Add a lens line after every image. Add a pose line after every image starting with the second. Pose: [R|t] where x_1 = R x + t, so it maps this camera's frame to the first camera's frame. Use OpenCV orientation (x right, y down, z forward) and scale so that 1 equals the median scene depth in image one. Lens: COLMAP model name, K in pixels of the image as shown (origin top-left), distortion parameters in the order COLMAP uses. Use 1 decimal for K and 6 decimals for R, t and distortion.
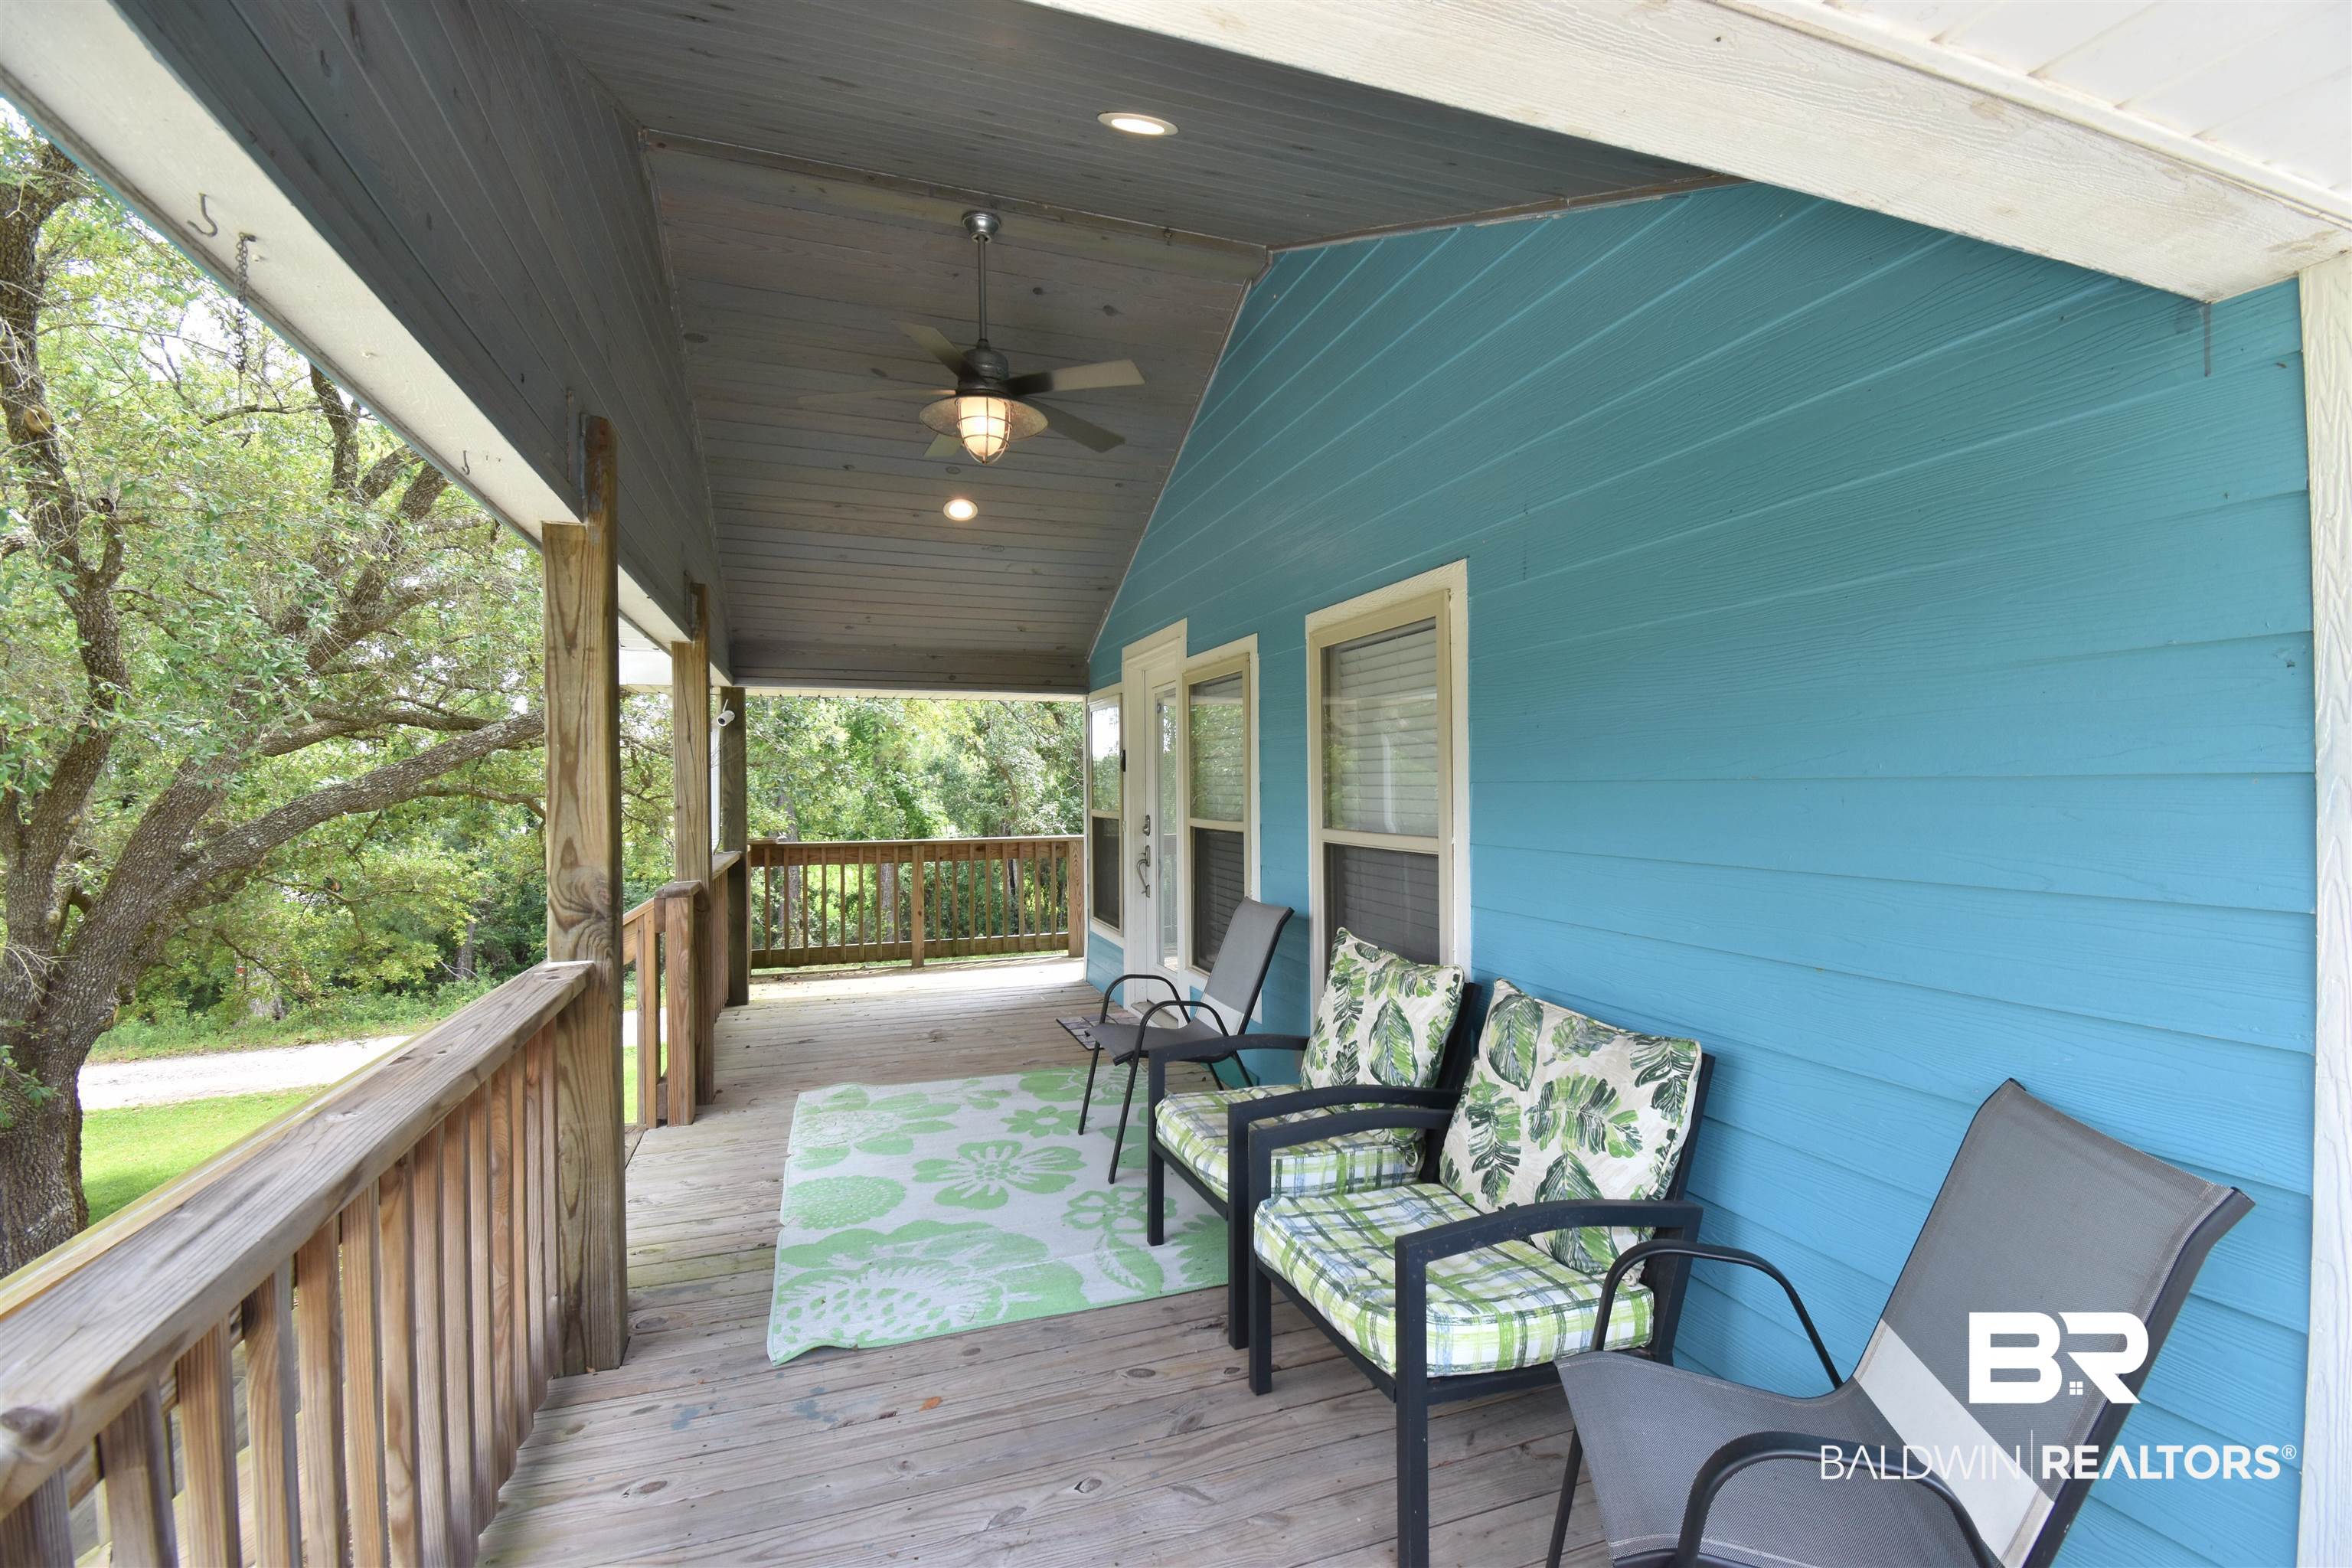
lens RADIAL K [[1044.0, 0, 1191.3], [0, 1044.0, 792.1], [0, 0, 1]] dist [0.004093, -0.014606]
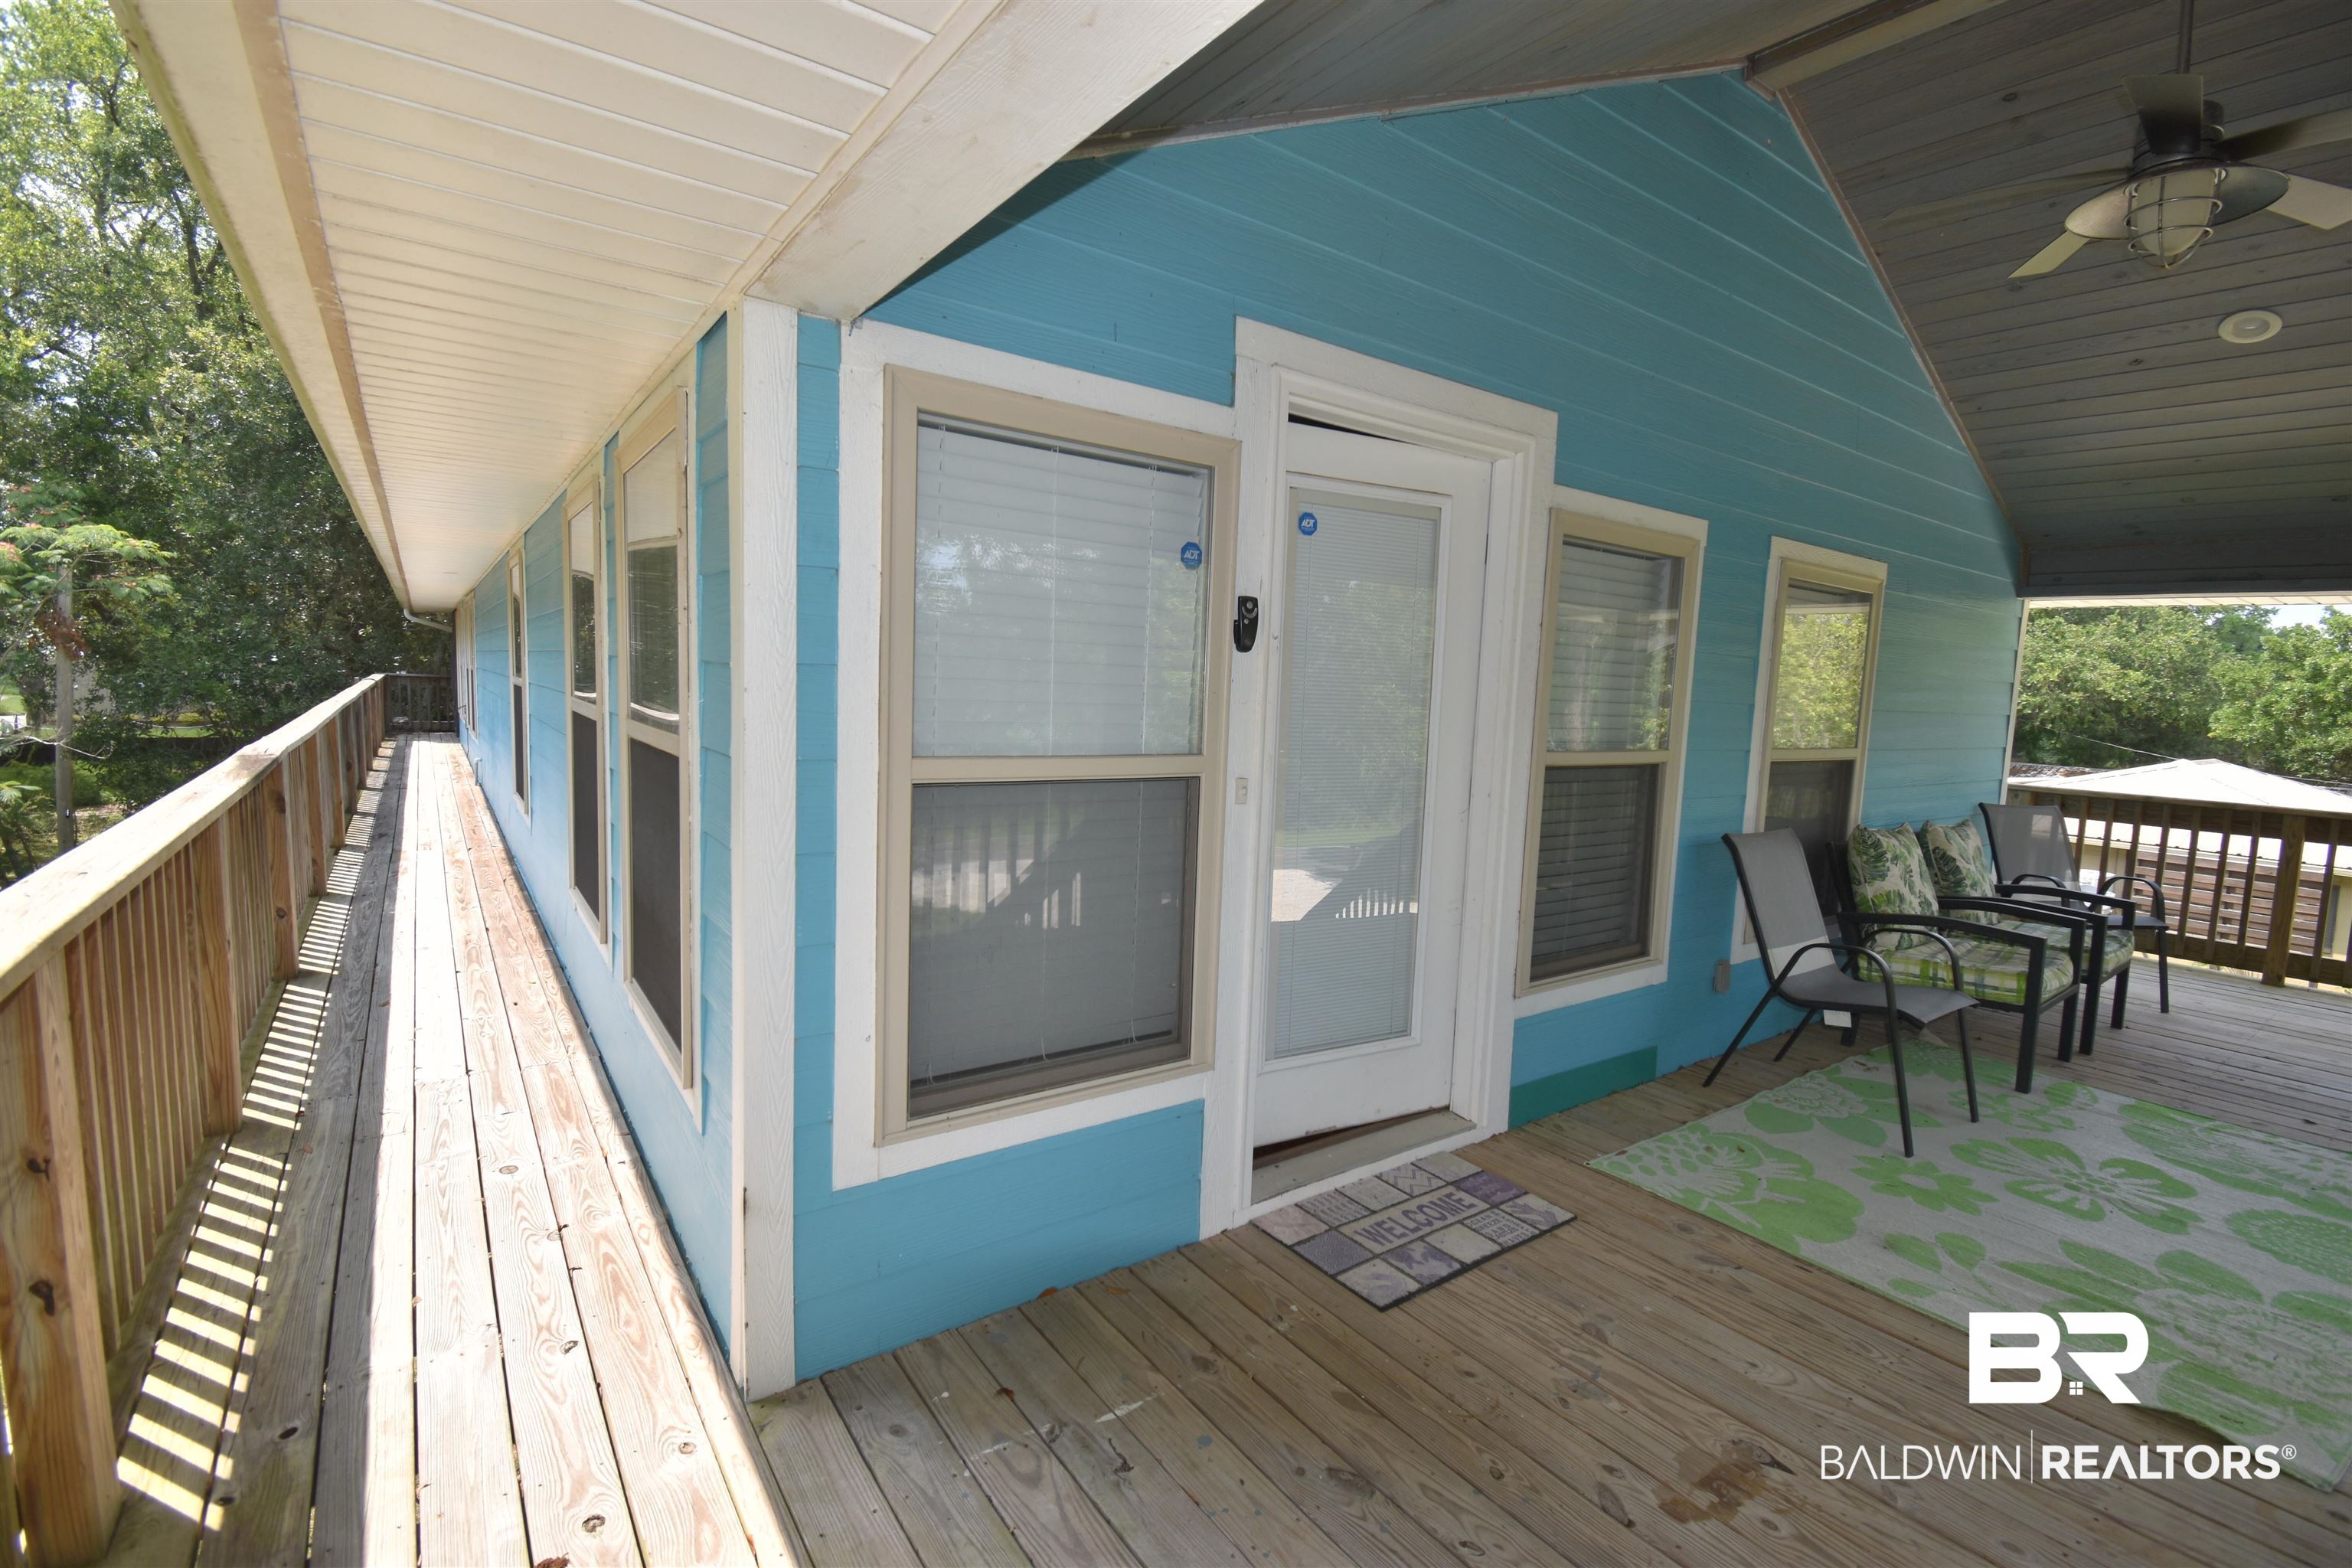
lens RADIAL K [[1044.0, 0, 1167.7], [0, 1044.0, 786.5], [0, 0, 1]] dist [0.004093, -0.014606]
pose [[-0.283453, -0.105098, 0.953210, -0.786069], [-0.032768, 0.994458, 0.099901, -0.014494], [-0.958426, -0.002918, -0.285326, 2.069495]]
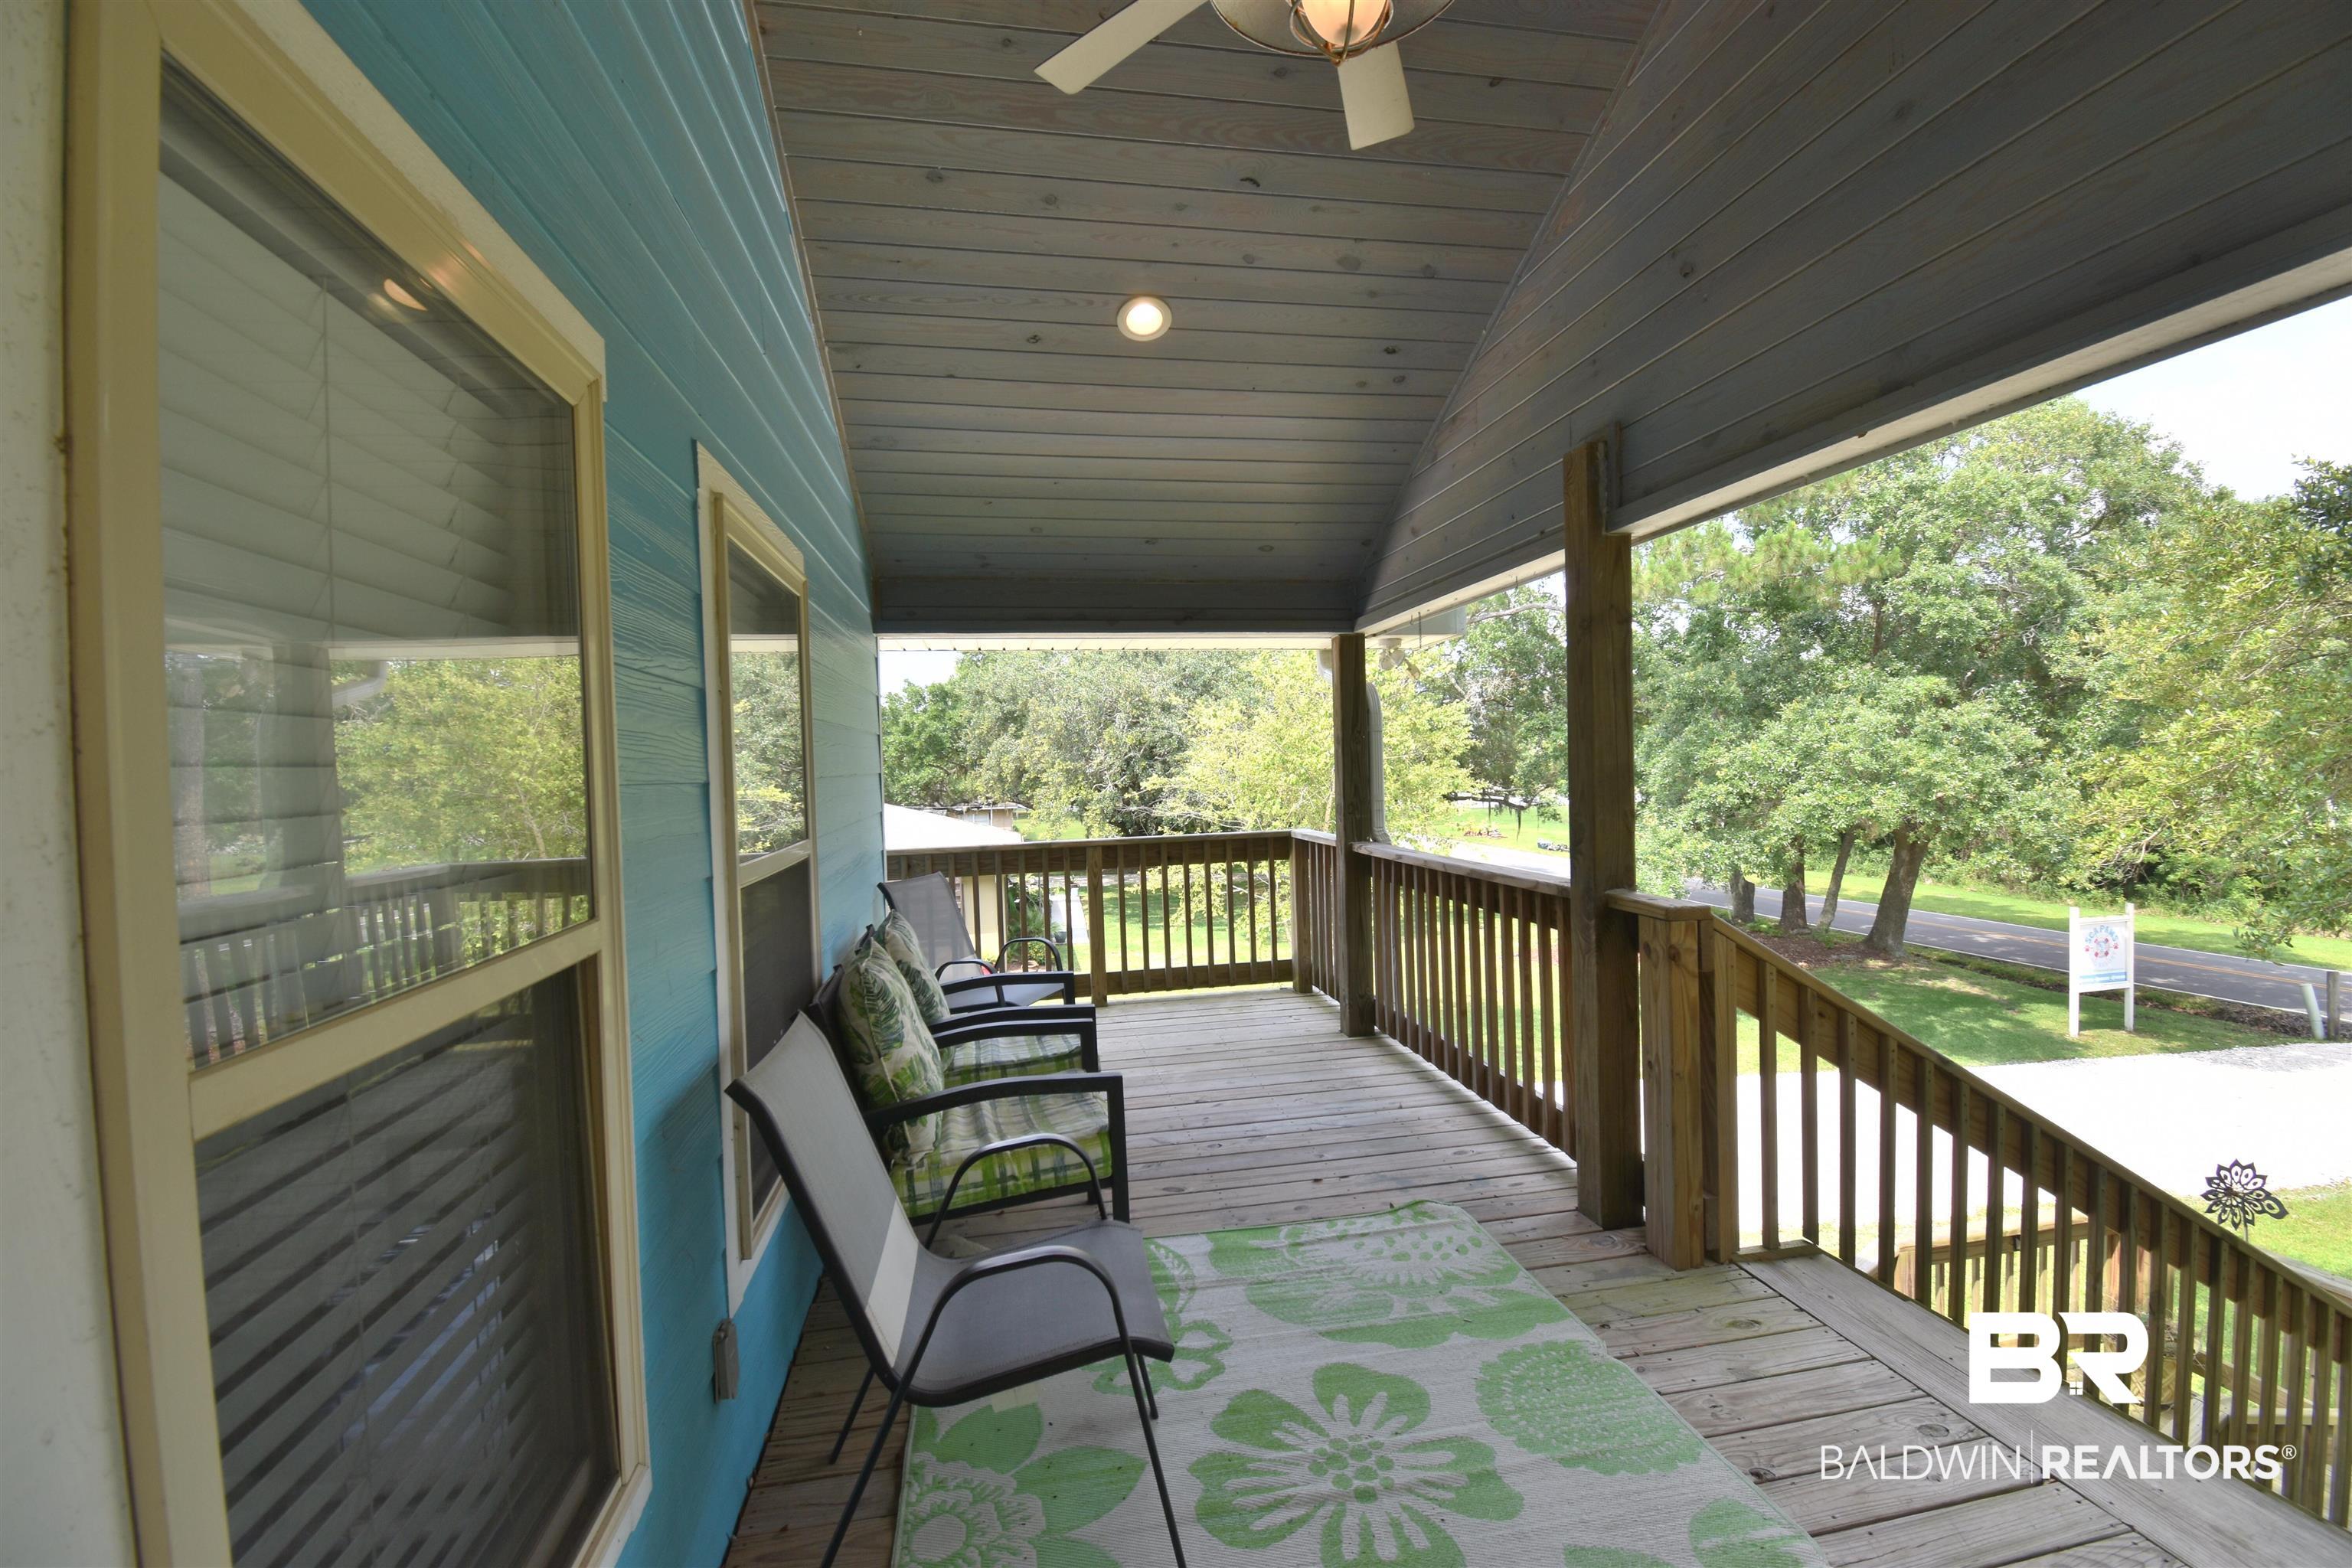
lens RADIAL K [[1044.0, 0, 1194.7], [0, 1044.0, 780.5], [0, 0, 1]] dist [0.004093, -0.014606]
pose [[-0.987992, 0.032819, 0.150977, -0.211090], [0.037248, 0.998952, 0.026600, -0.017950], [-0.149946, 0.031904, -0.988179, 1.642252]]
